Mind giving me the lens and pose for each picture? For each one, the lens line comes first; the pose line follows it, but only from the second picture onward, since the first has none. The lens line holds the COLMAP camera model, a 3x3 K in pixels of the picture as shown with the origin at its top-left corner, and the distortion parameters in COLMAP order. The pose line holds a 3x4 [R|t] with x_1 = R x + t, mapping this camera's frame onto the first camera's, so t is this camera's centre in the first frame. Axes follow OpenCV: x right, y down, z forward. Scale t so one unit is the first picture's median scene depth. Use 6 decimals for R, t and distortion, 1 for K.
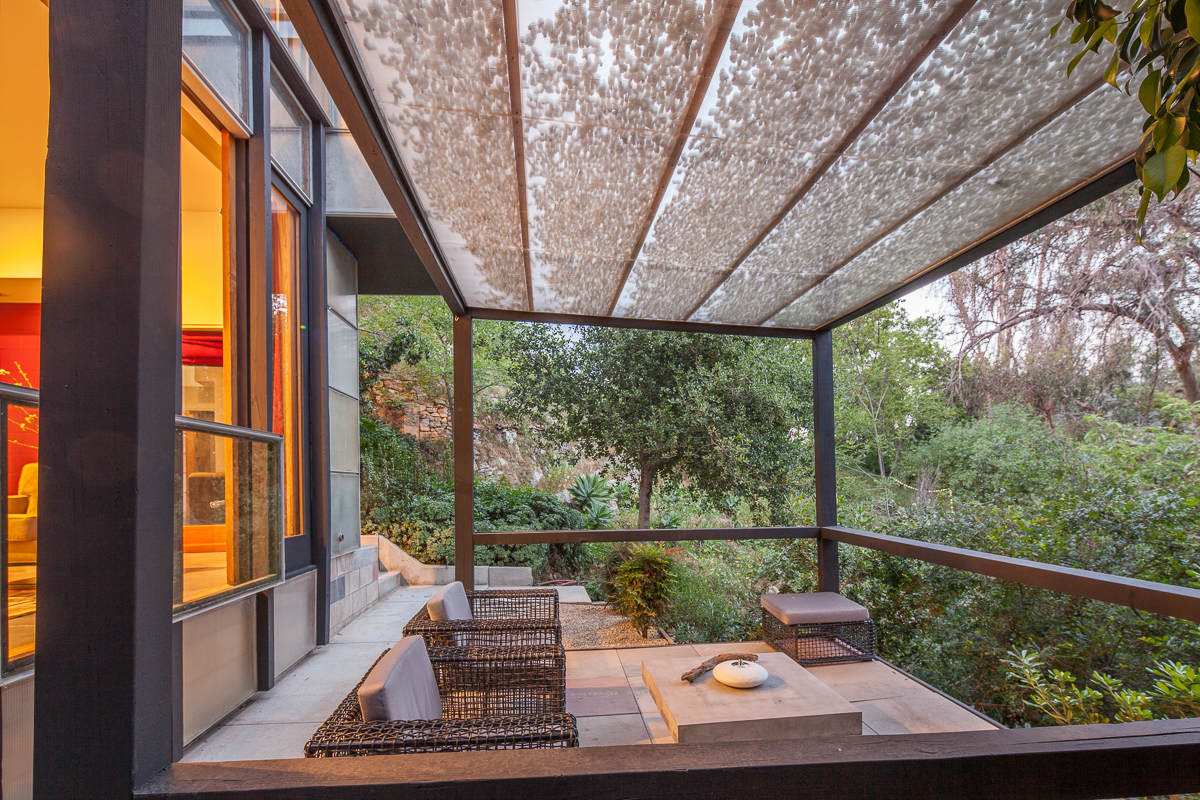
lens RADIAL K [[592.5, 0, 594.7], [0, 592.5, 478.9], [0, 0, 1]] dist [0.001606, -0.003784]
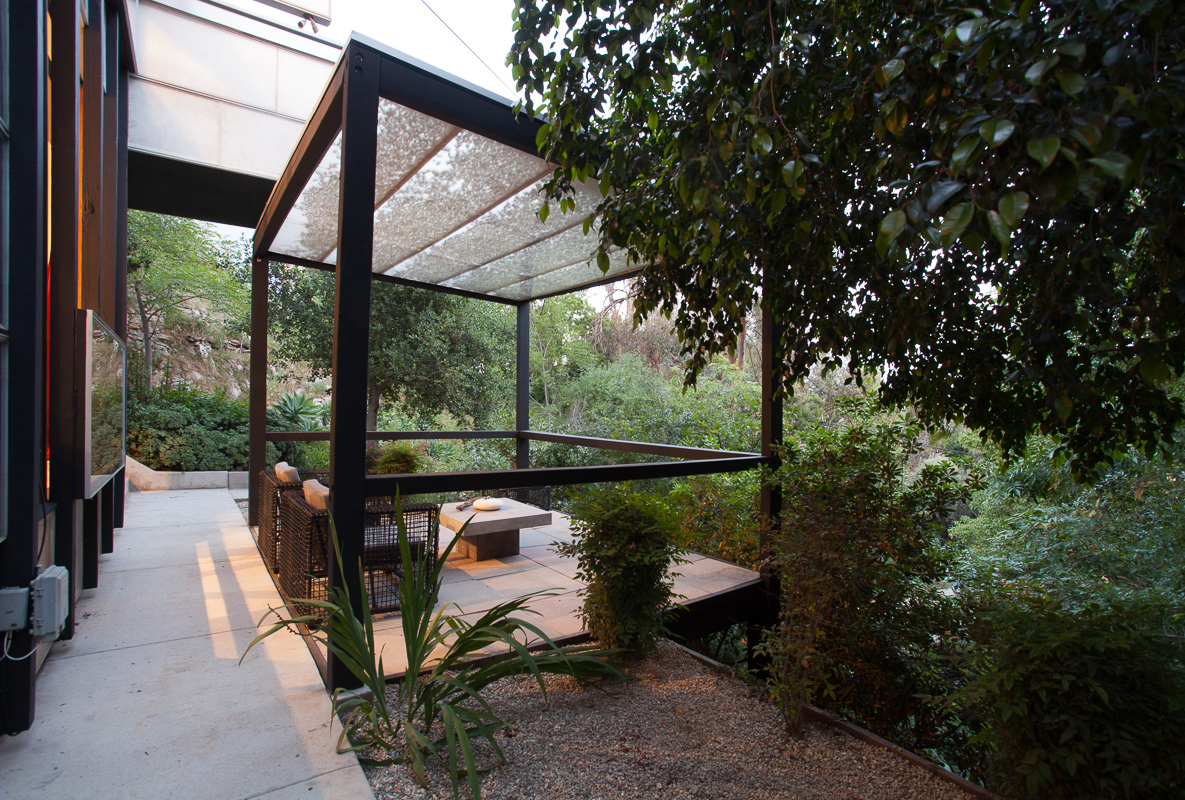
lens RADIAL K [[585.1, 0, 593.2], [0, 585.1, 405.9], [0, 0, 1]] dist [0.001606, -0.003784]
pose [[0.856412, 0.029682, 0.515439, -0.161824], [-0.029399, 0.999530, -0.008711, 0.017096], [-0.515455, -0.007694, 0.856882, -0.268600]]
